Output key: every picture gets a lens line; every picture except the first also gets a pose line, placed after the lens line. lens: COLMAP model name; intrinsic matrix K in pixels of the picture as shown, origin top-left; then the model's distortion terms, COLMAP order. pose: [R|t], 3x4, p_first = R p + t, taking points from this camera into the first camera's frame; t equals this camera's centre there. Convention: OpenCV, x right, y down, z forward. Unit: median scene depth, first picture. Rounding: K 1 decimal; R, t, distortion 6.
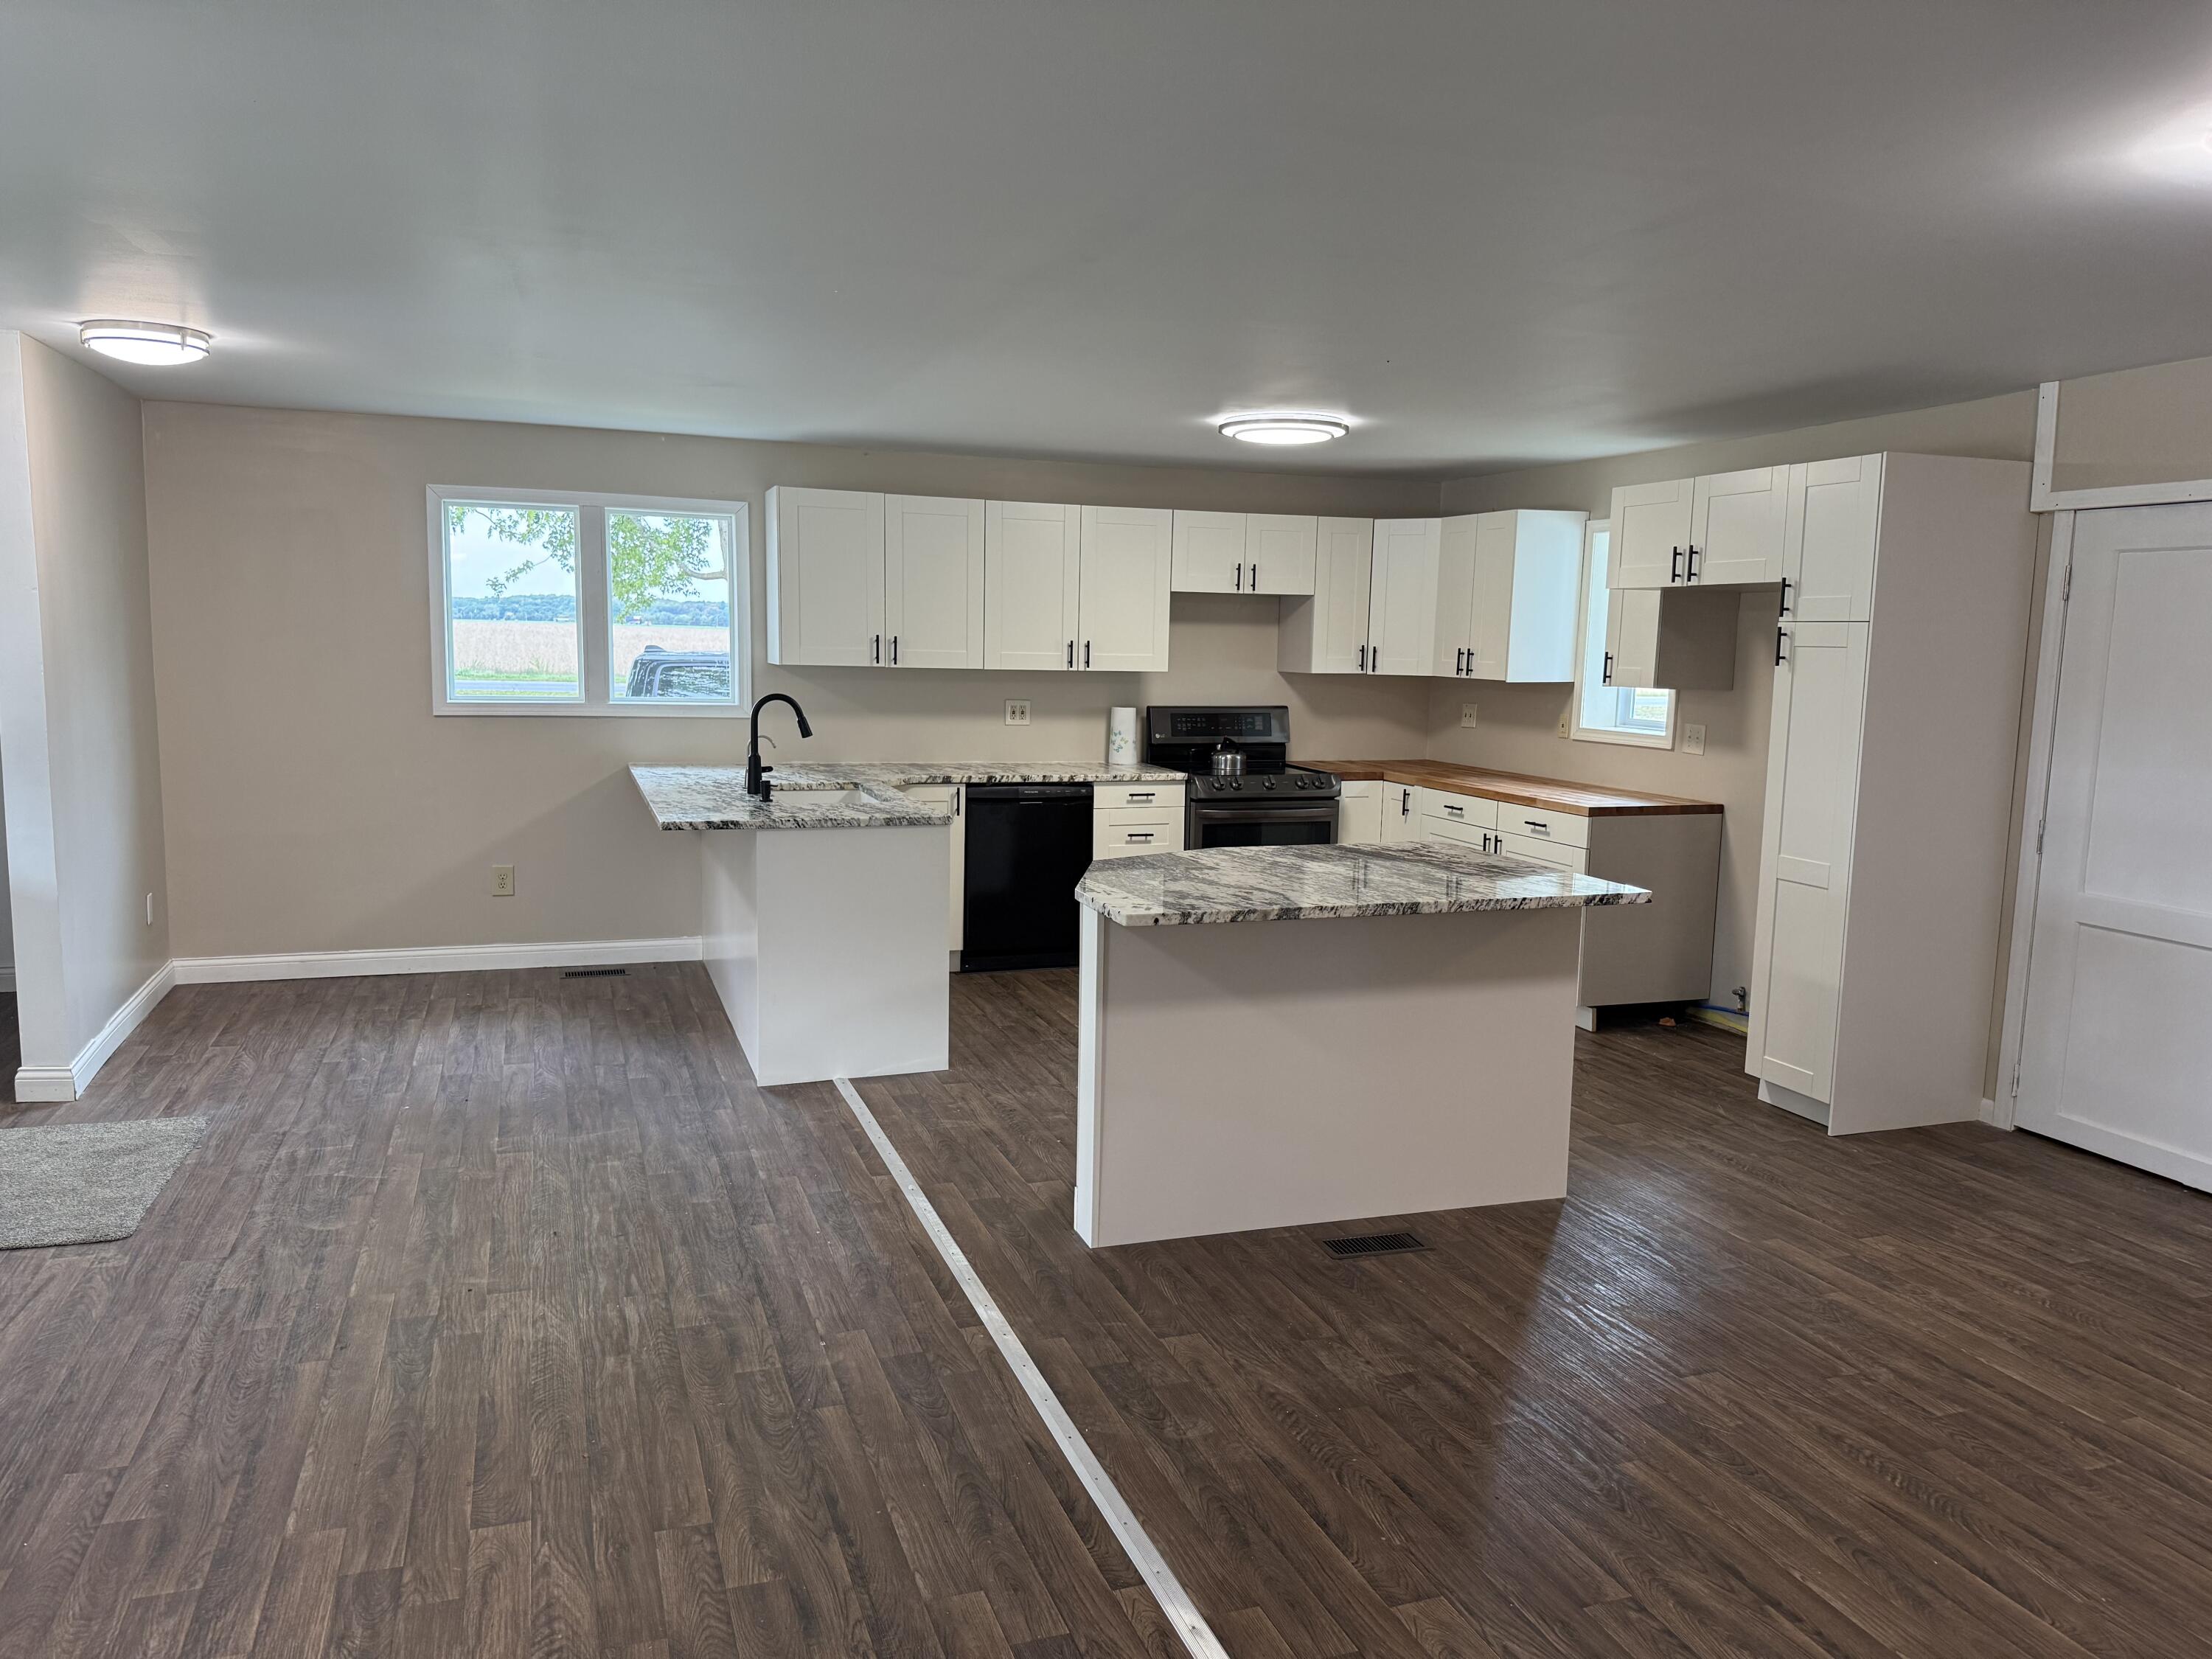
lens RADIAL K [[1517.2, 0, 1048.0], [0, 1517.2, 836.2], [0, 0, 1]] dist [0.001987, -0.072387]
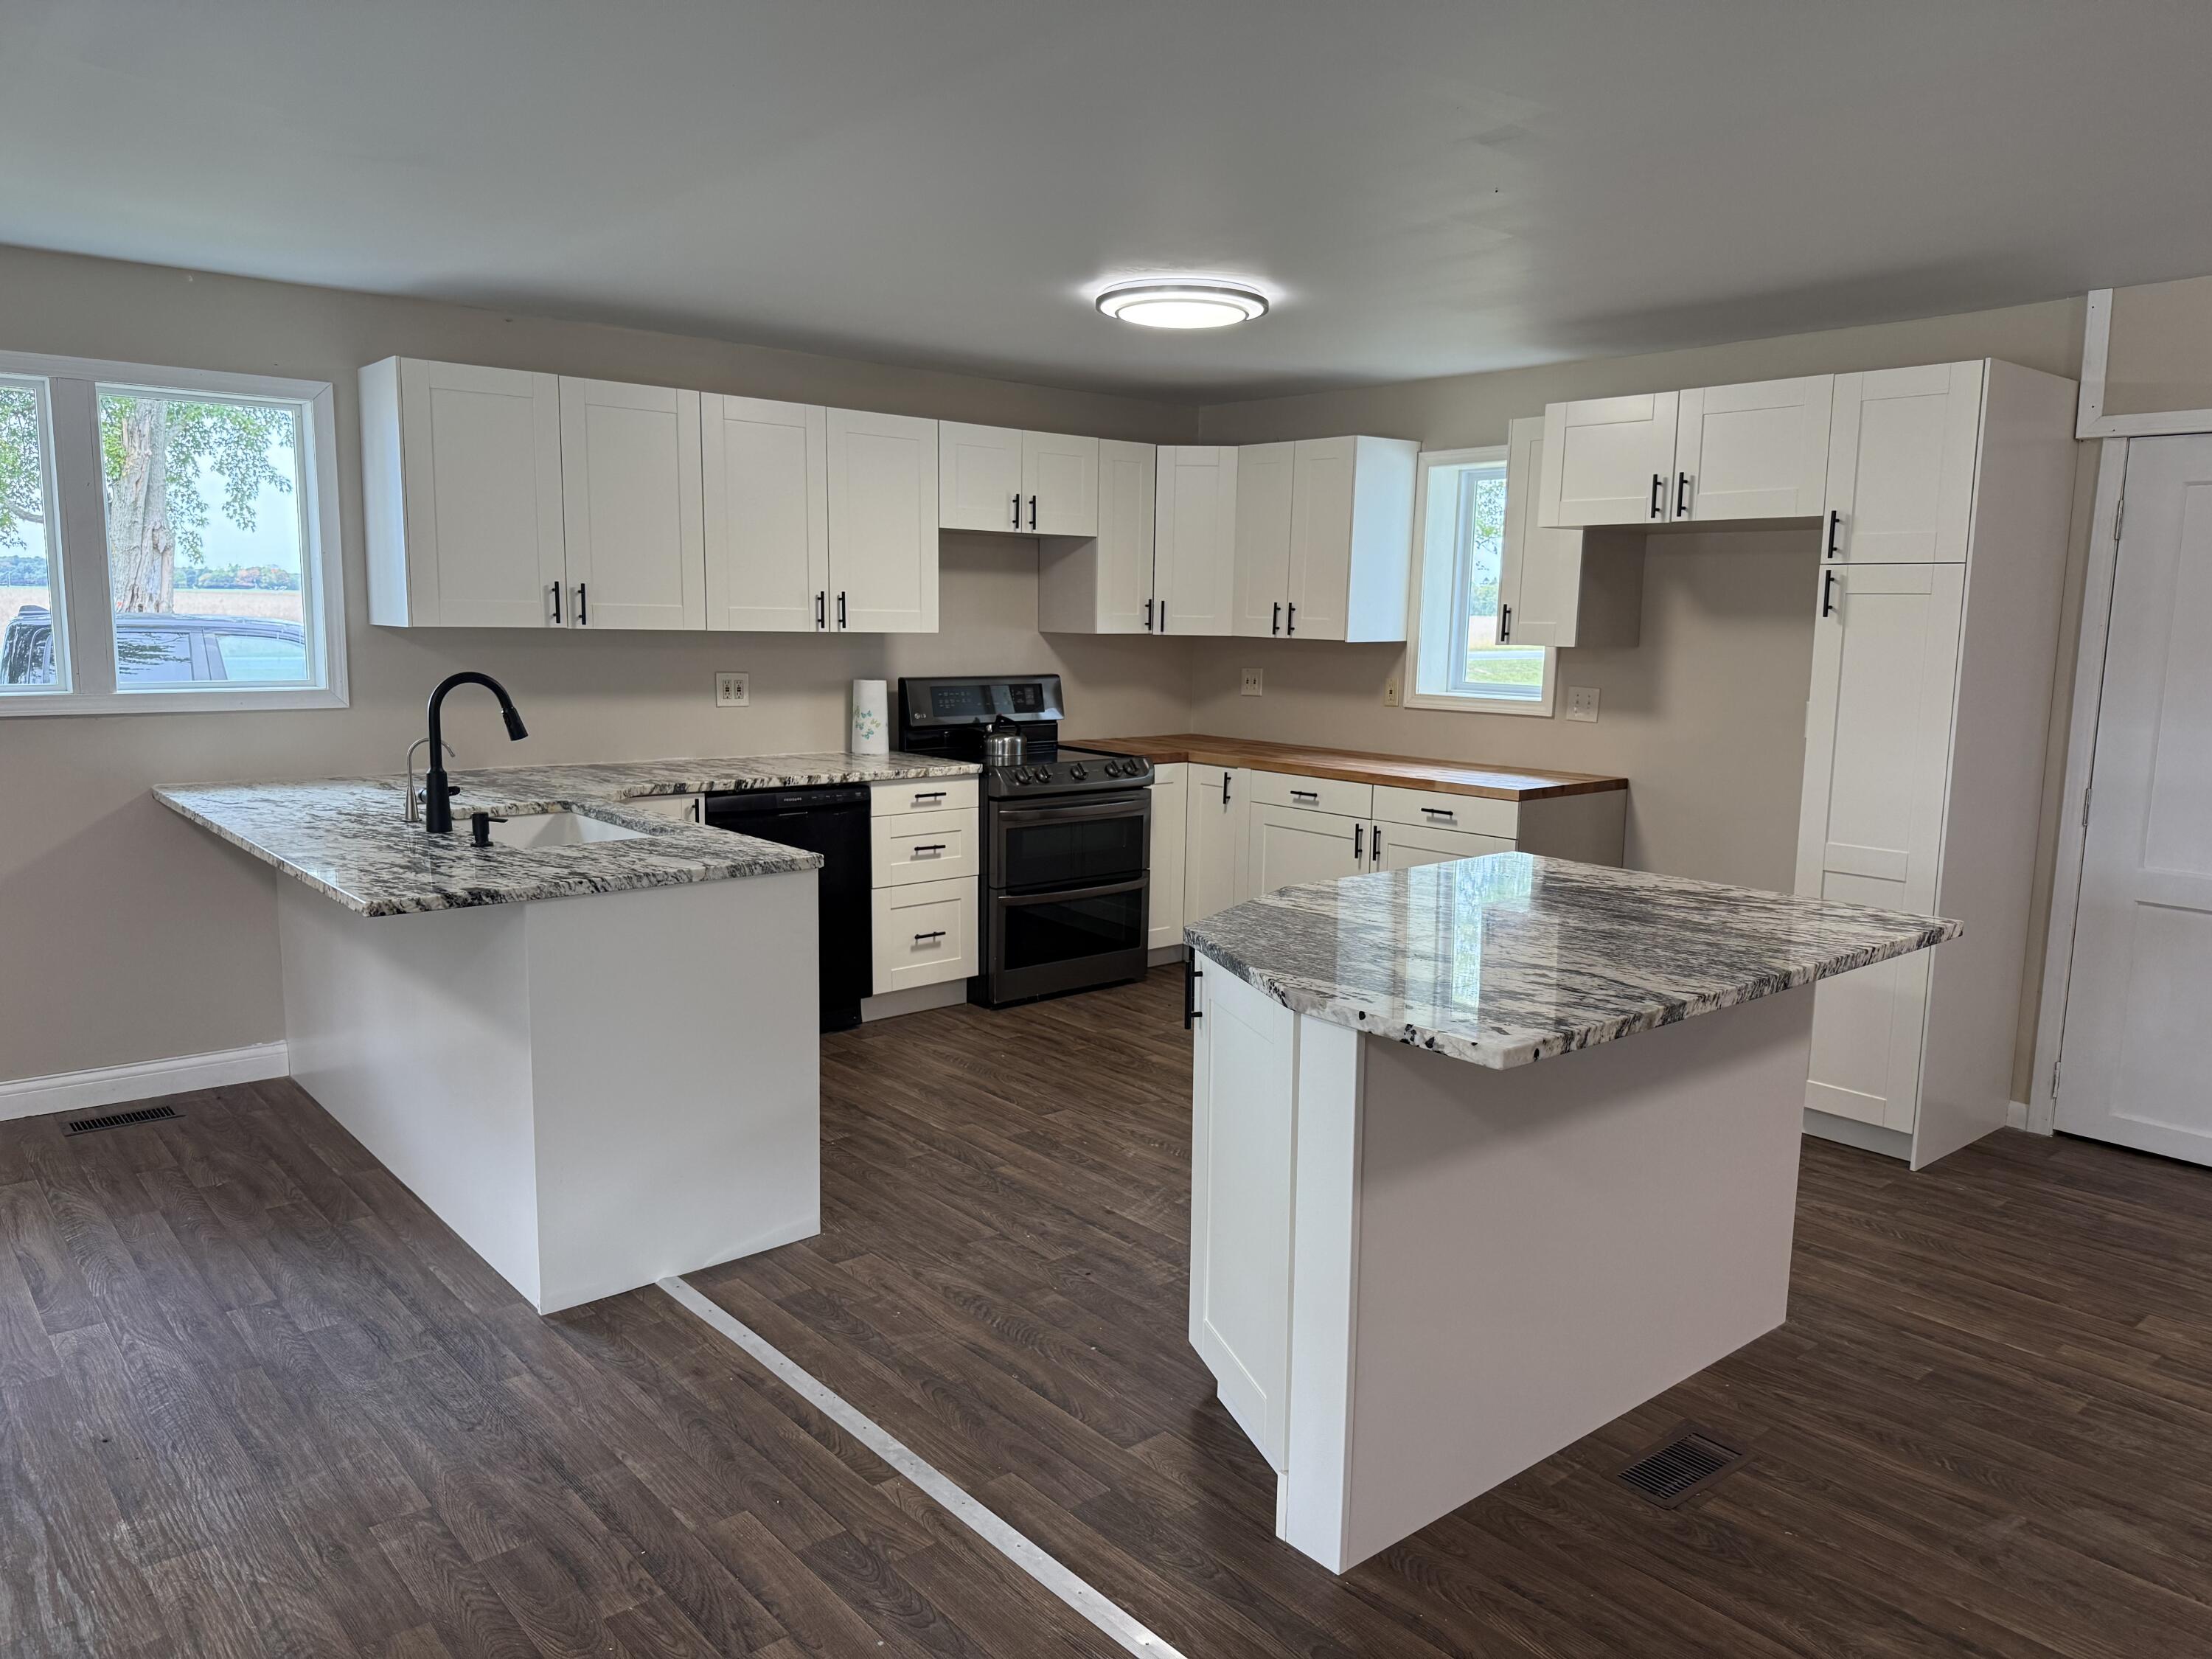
lens RADIAL K [[1550.1, 0, 1106.5], [0, 1550.1, 843.3], [0, 0, 1]] dist [-0.026766, -0.002131]
pose [[0.927299, -0.058961, 0.369648, -0.154819], [0.049451, 0.998157, 0.035161, -0.028209], [-0.371040, -0.014326, 0.928506, 0.265085]]
